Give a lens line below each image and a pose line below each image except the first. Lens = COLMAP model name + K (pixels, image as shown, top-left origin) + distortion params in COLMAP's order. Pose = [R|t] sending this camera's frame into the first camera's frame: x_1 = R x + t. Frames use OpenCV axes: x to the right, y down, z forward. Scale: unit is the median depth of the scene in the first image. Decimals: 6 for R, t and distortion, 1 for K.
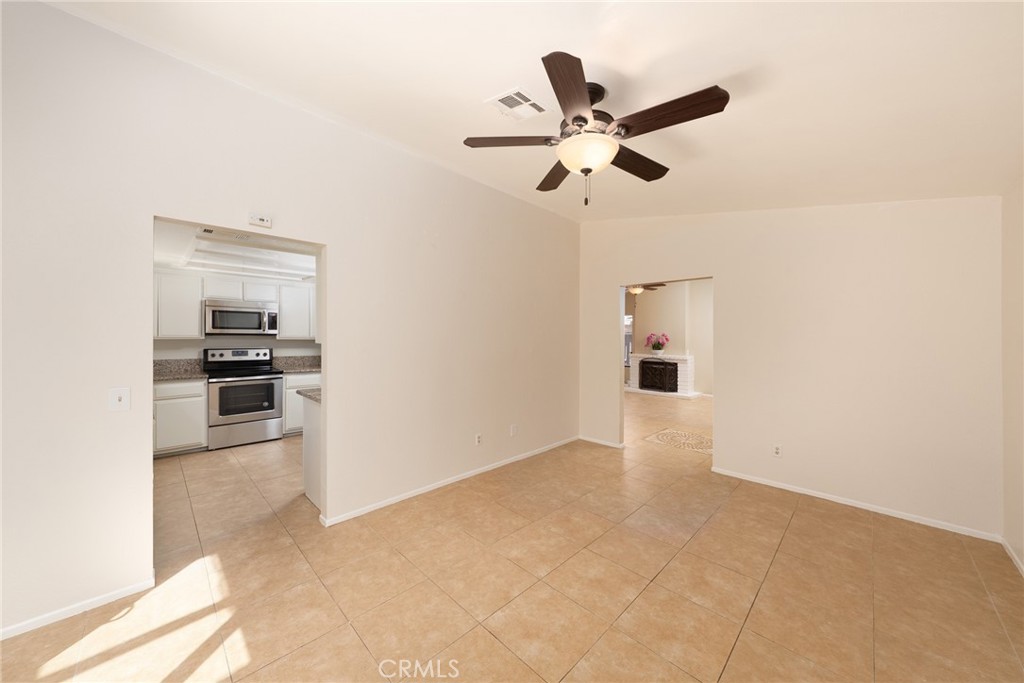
lens RADIAL K [[362.4, 0, 512.0], [0, 362.4, 337.8], [0, 0, 1]] dist [-0.008156, -0.000065]
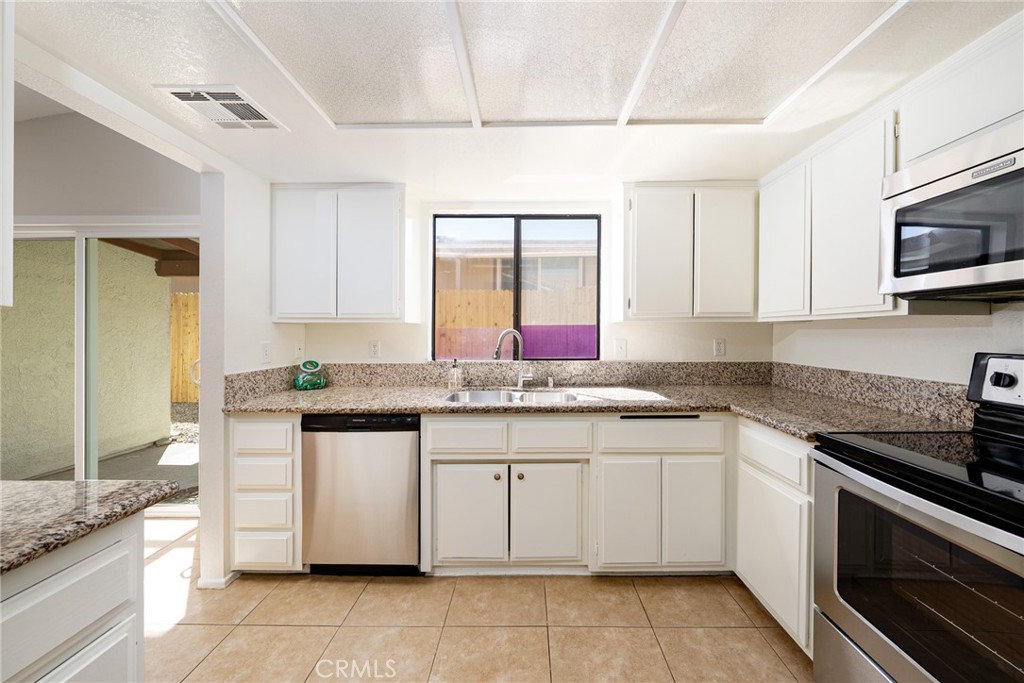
lens RADIAL K [[362.4, 0, 516.5], [0, 362.4, 333.8], [0, 0, 1]] dist [-0.008156, -0.000065]
pose [[-0.714460, -0.012736, -0.699561, -0.447597], [-0.013970, 0.999895, -0.003937, 0.024240], [0.699537, 0.006960, -0.714563, 1.044763]]
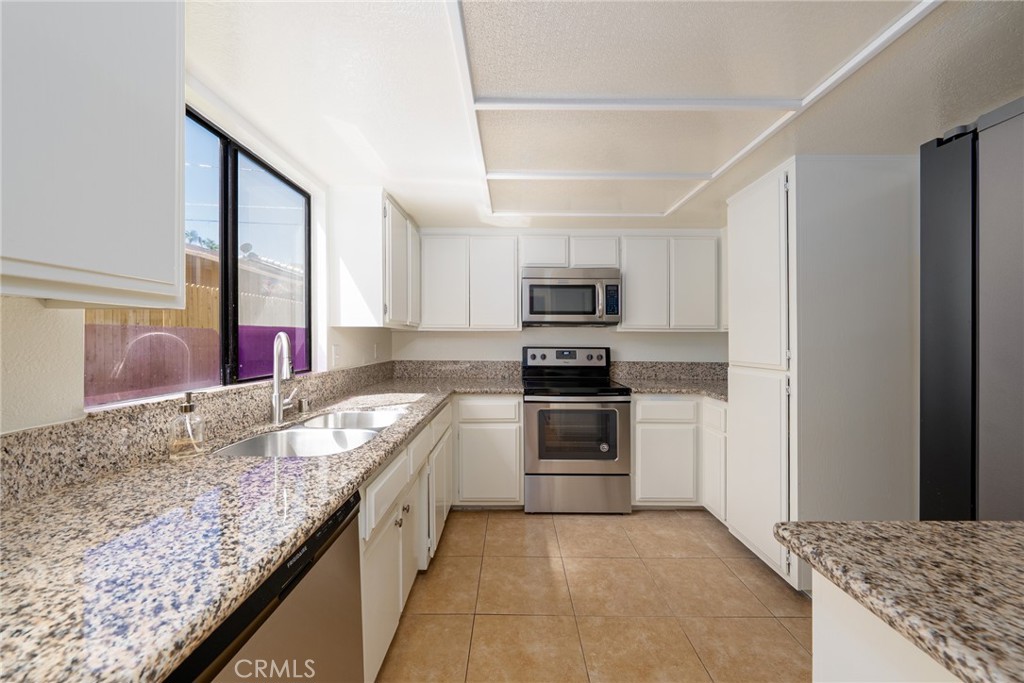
lens RADIAL K [[363.6, 0, 515.0], [0, 363.6, 342.6], [0, 0, 1]] dist [-0.001103, 0.000038]
pose [[0.708261, -0.004603, -0.705936, -0.419900], [0.002680, 0.999989, -0.003831, 0.027286], [0.705946, 0.000821, 0.708265, 0.554388]]
